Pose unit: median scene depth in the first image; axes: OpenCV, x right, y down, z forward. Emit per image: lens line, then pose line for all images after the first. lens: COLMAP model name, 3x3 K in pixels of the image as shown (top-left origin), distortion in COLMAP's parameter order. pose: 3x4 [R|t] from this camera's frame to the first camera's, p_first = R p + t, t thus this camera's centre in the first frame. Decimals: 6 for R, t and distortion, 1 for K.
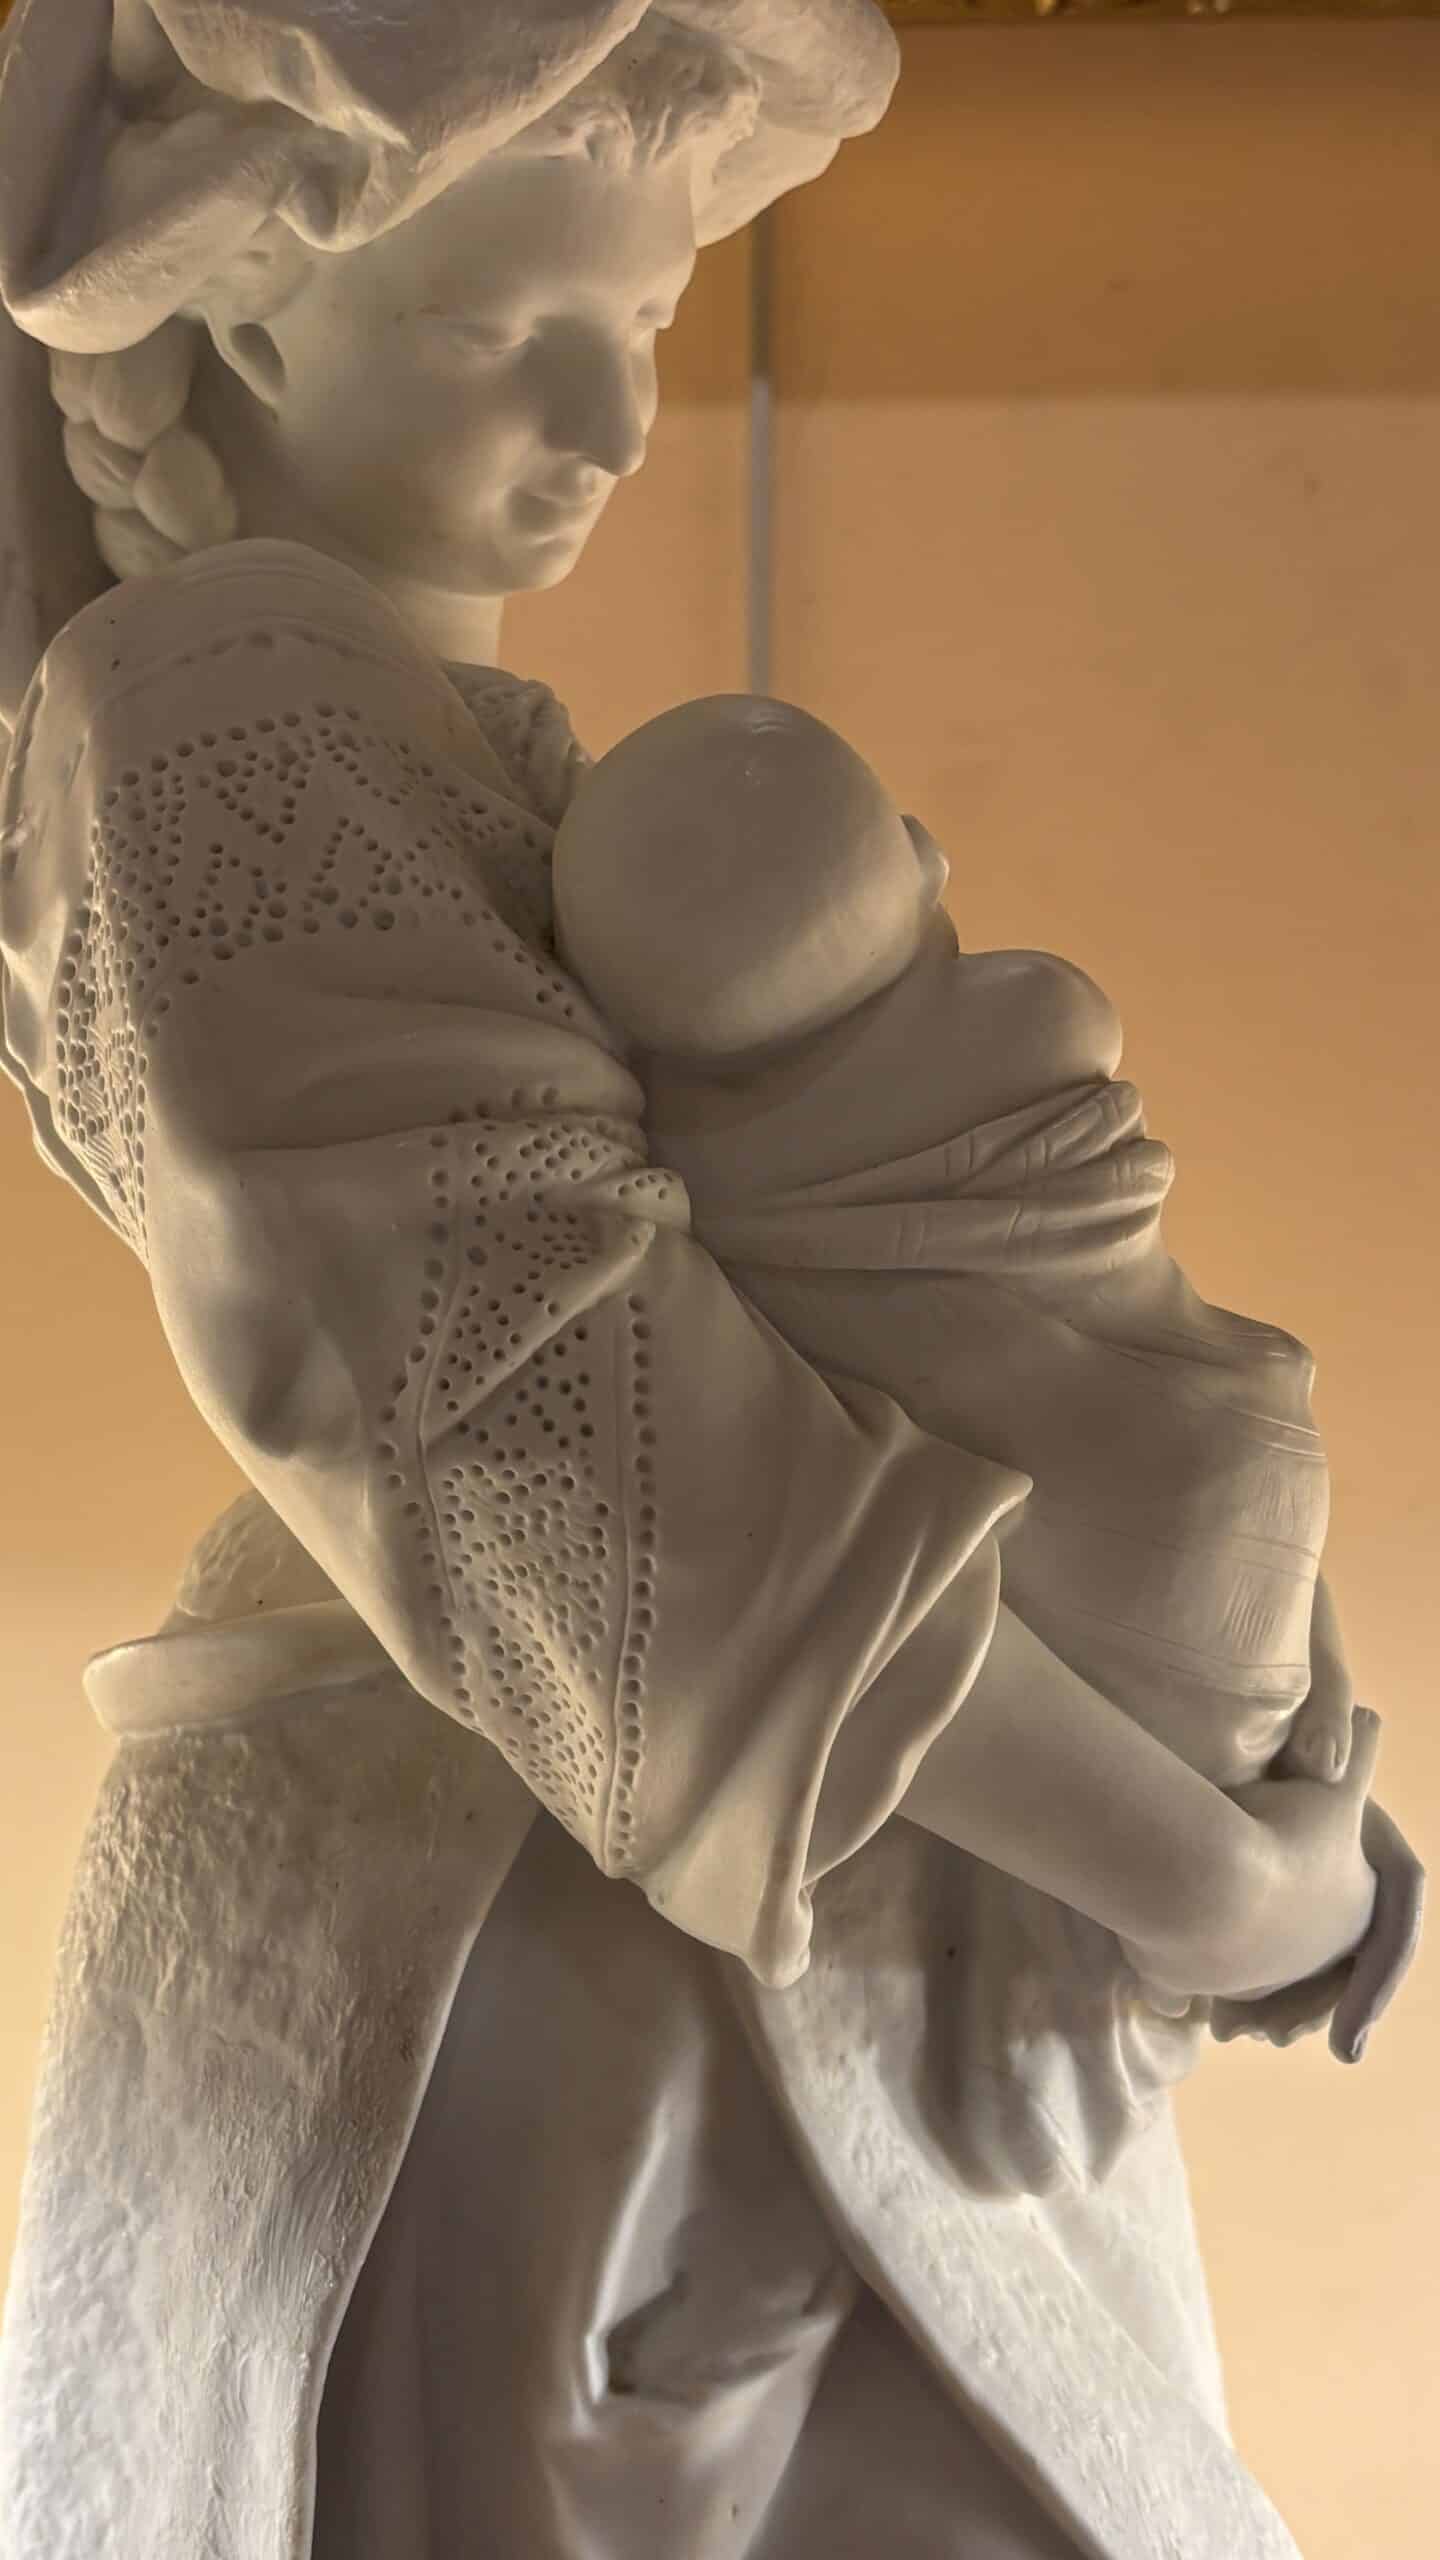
lens RADIAL K [[3230.7, 0, 720.0], [0, 3230.7, 1280.0], [0, 0, 1]] dist [0.173828, -0.645416]
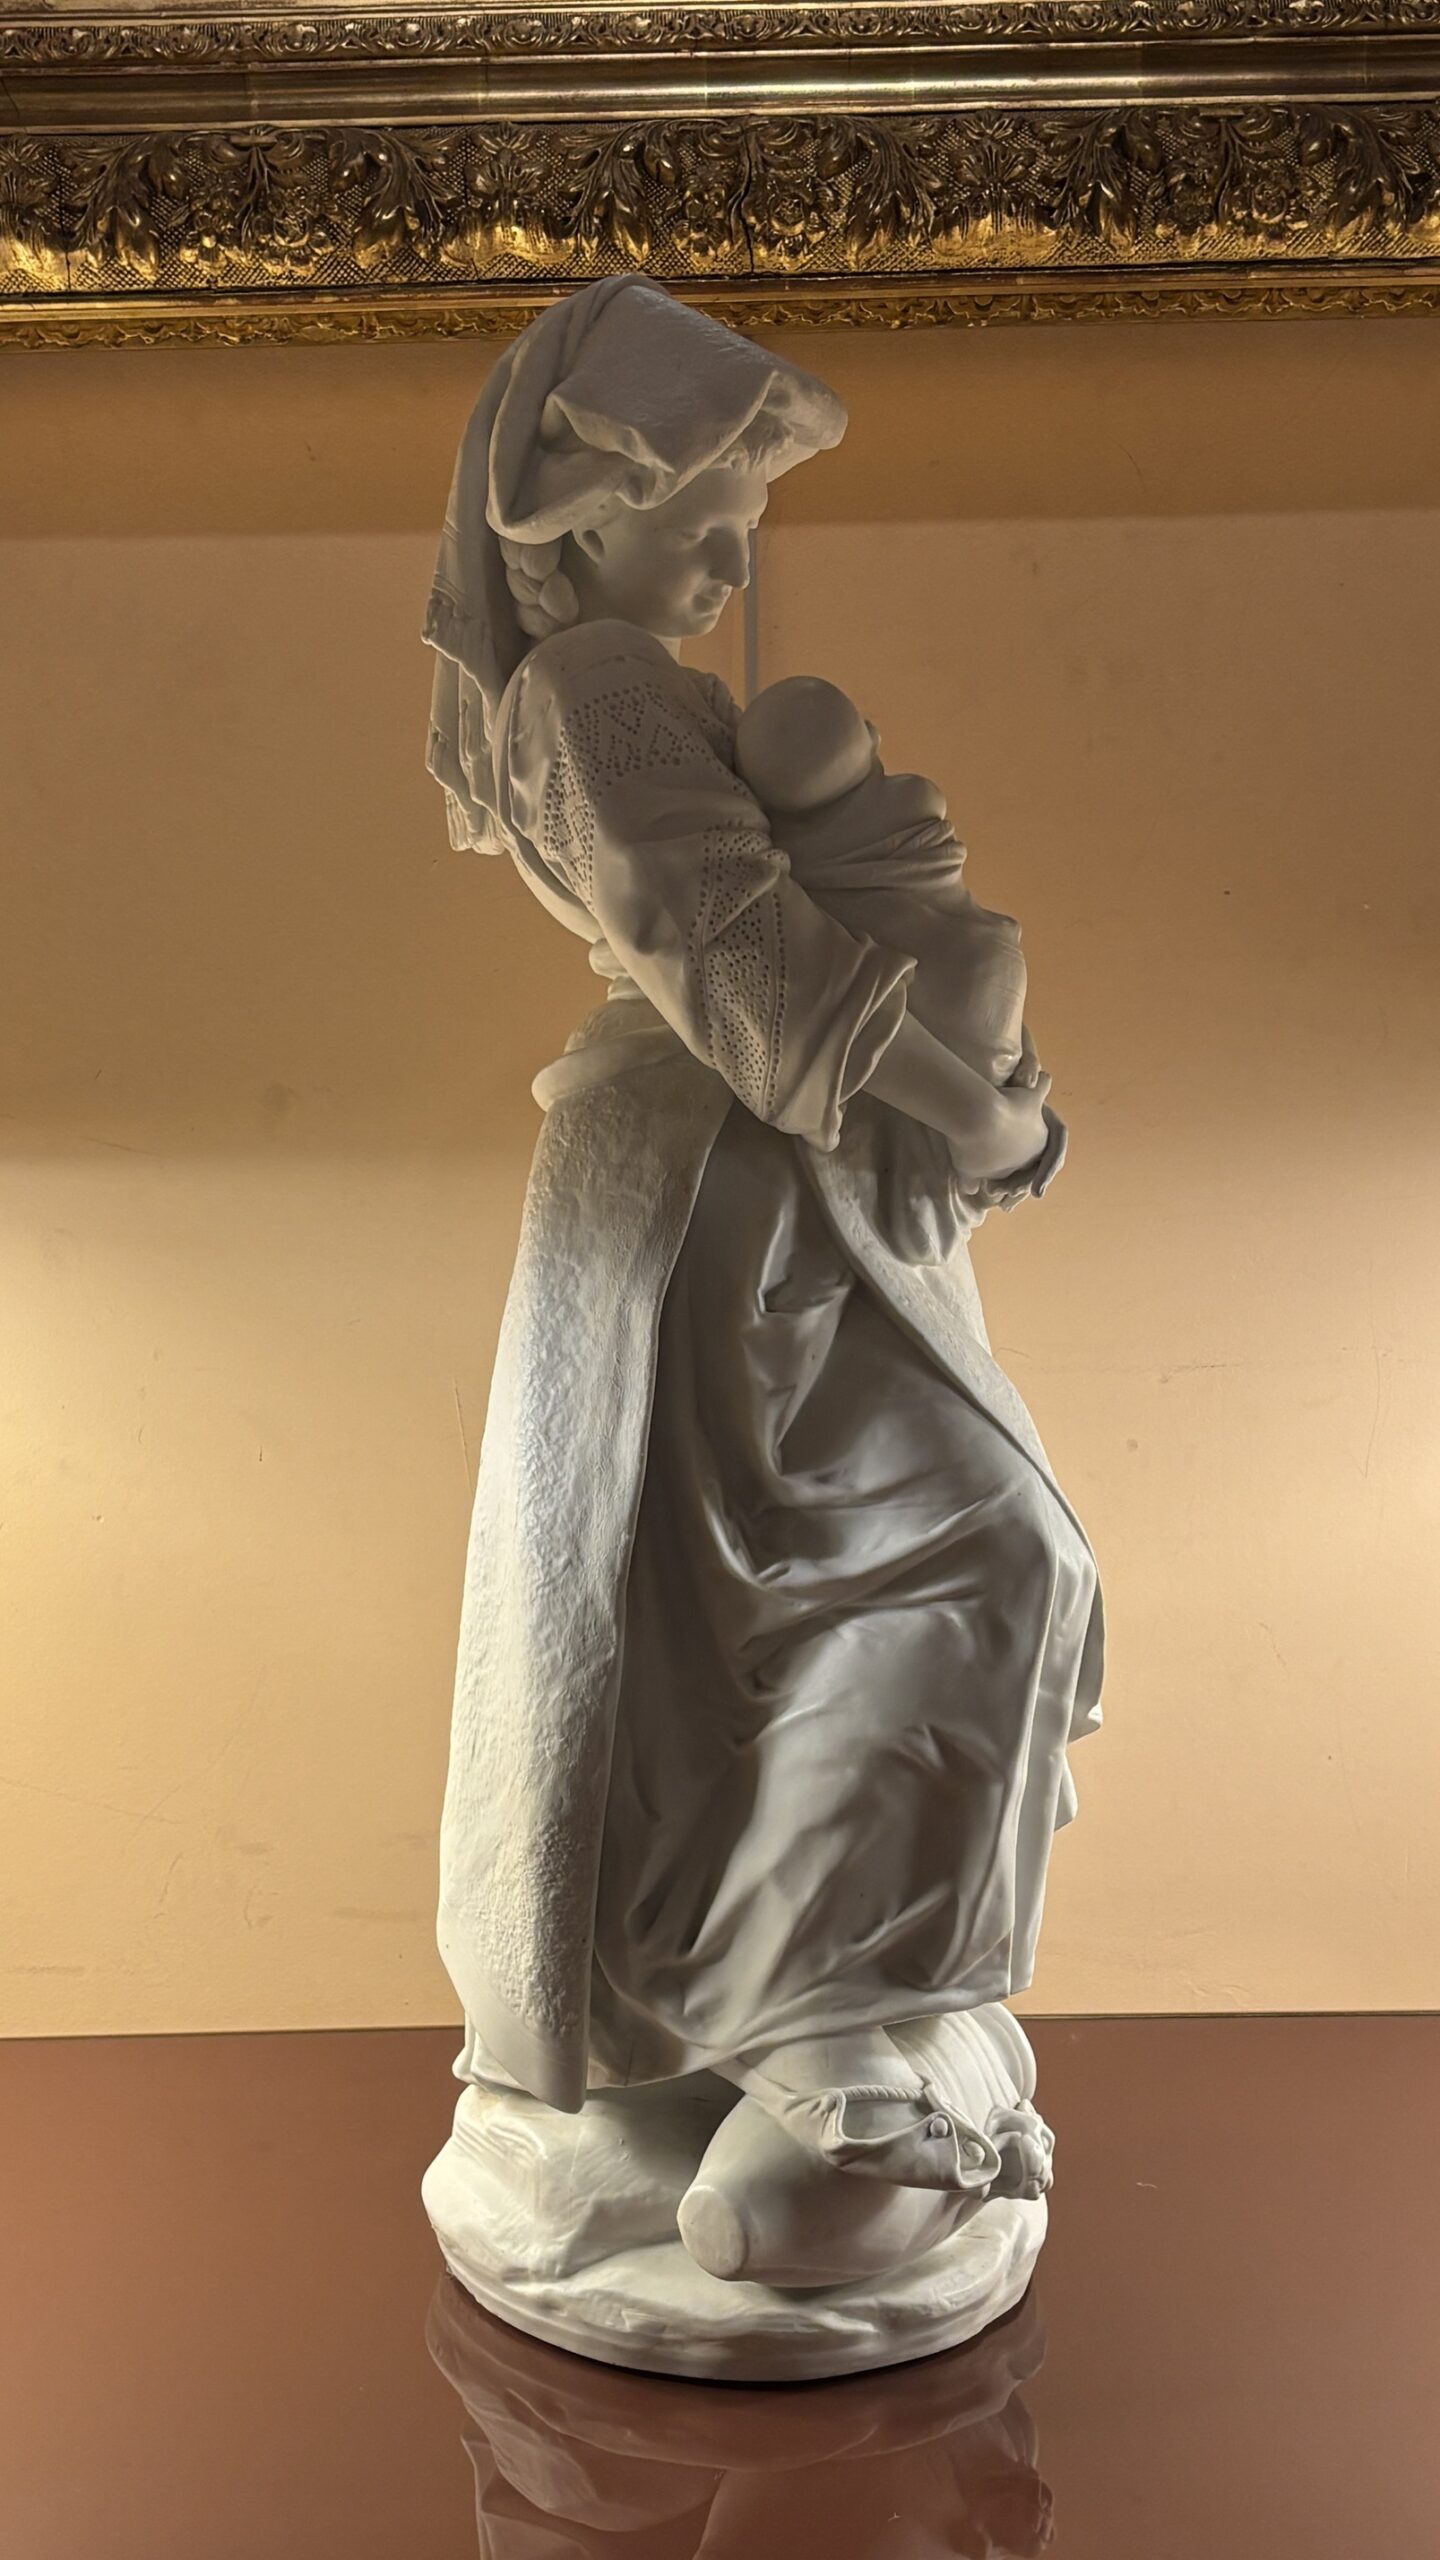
lens RADIAL K [[3114.4, 0, 726.7], [0, 3114.4, 1292.4], [0, 0, 1]] dist [0.217369, -0.746647]
pose [[0.998289, -0.024398, 0.053133, -0.200033], [0.023841, 0.999654, 0.011100, 0.290187], [-0.053386, -0.009815, 0.998526, -1.546235]]
